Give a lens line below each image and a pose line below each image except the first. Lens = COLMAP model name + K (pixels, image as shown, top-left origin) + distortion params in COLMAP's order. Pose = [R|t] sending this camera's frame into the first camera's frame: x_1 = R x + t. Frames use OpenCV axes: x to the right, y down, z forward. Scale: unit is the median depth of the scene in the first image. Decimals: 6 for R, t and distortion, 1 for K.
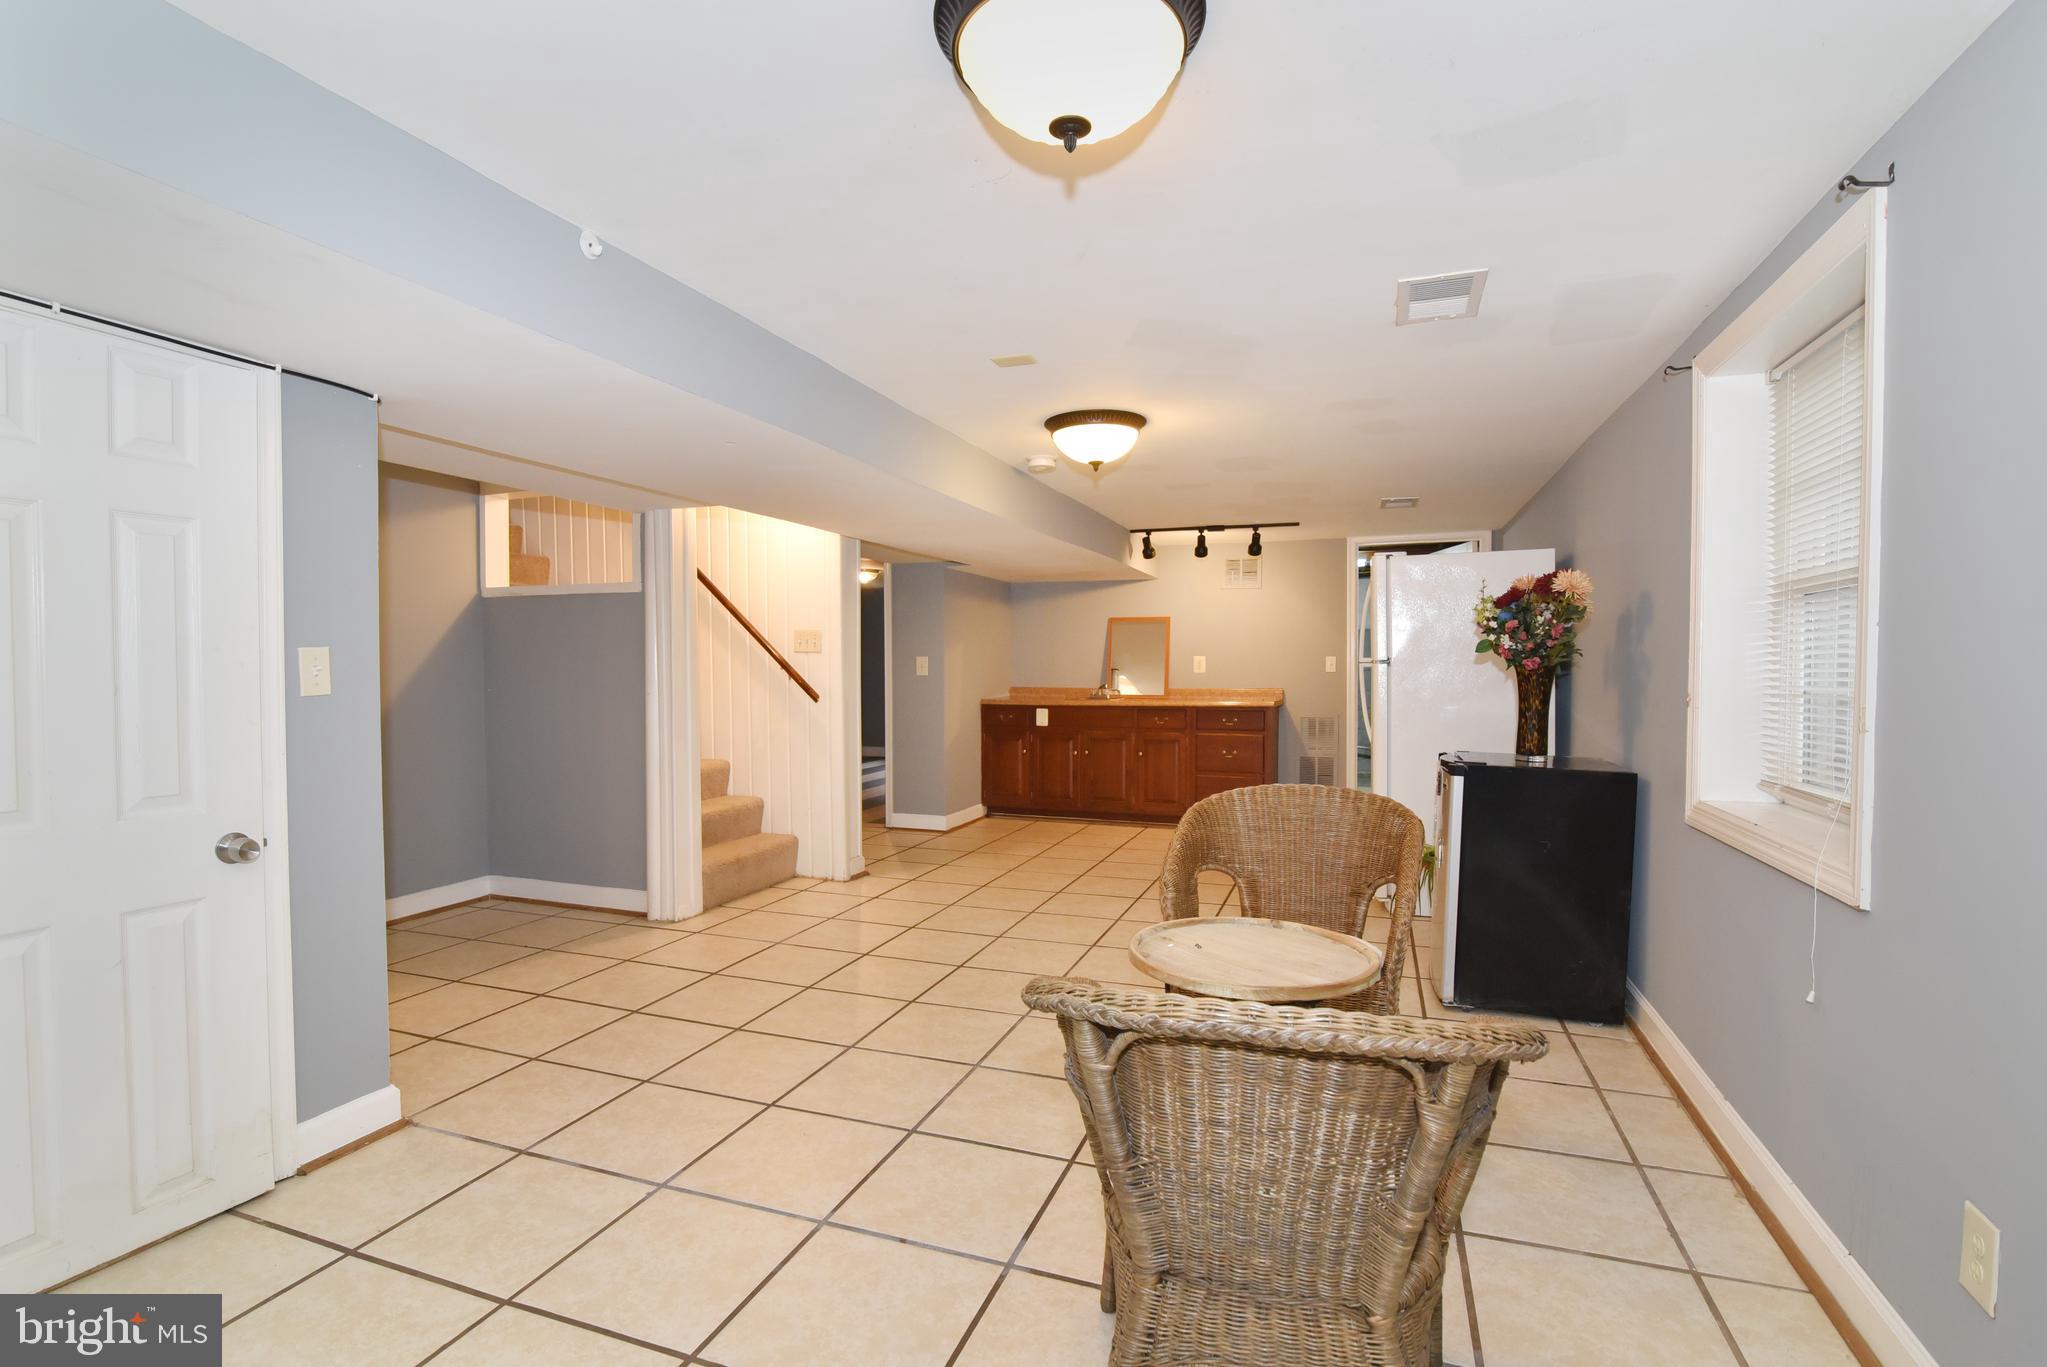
lens RADIAL K [[911.6, 0, 1004.2], [0, 911.6, 701.2], [0, 0, 1]] dist [-0.011149, 0.000371]
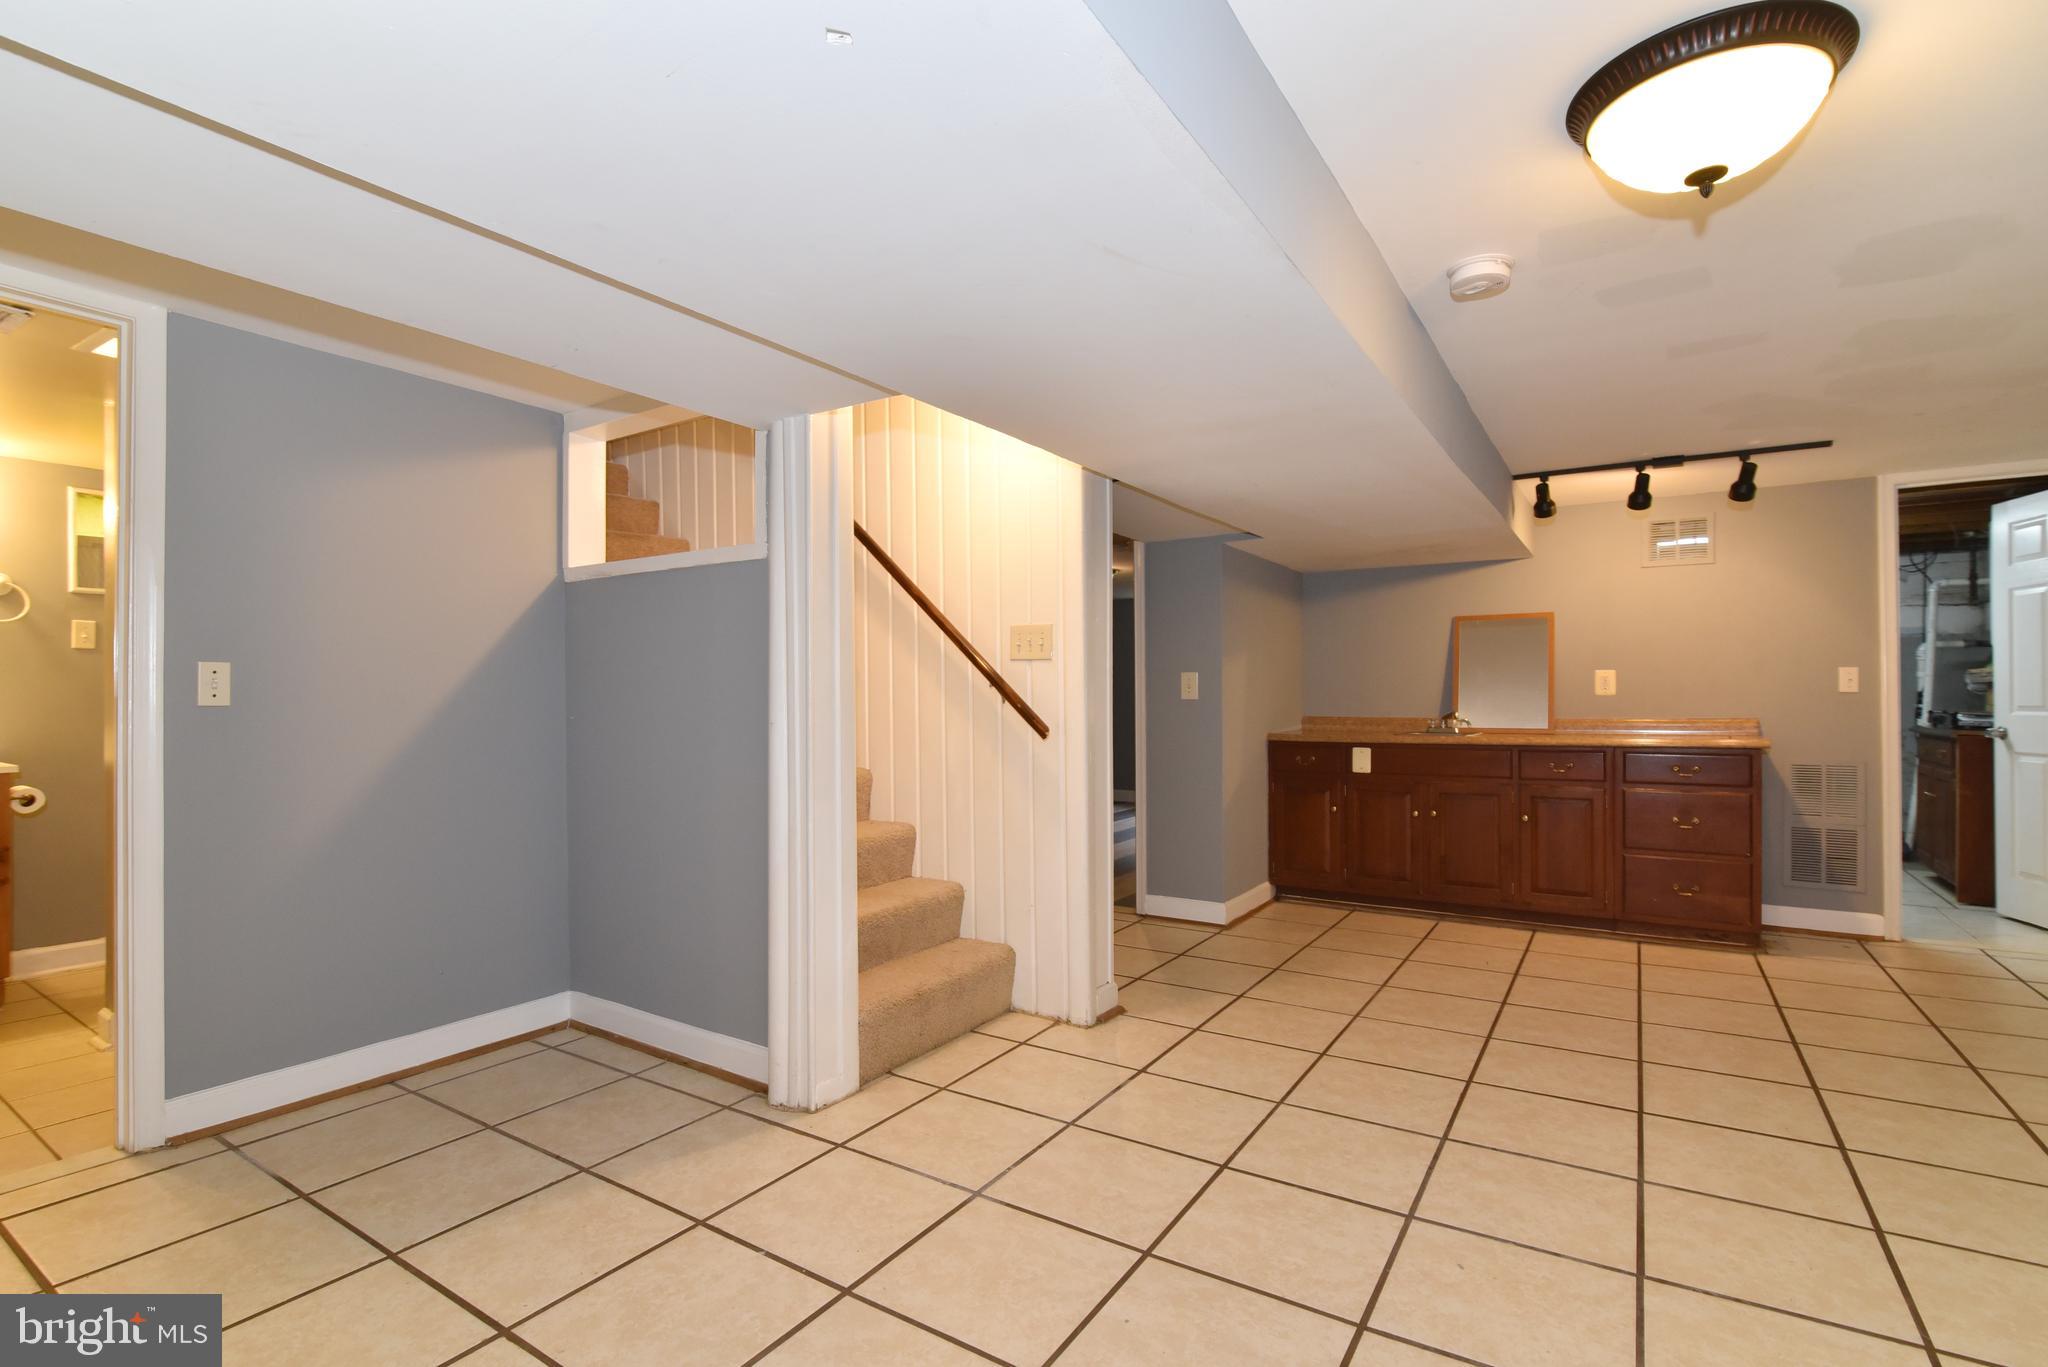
lens RADIAL K [[1014.4, 0, 1014.5], [0, 1014.4, 670.5], [0, 0, 1]] dist [-0.016278, 0.000045]
pose [[0.974691, -0.009702, -0.223347, -0.065538], [-0.004355, 0.998044, -0.062358, -0.001926], [0.223515, 0.061753, 0.972742, 0.294168]]
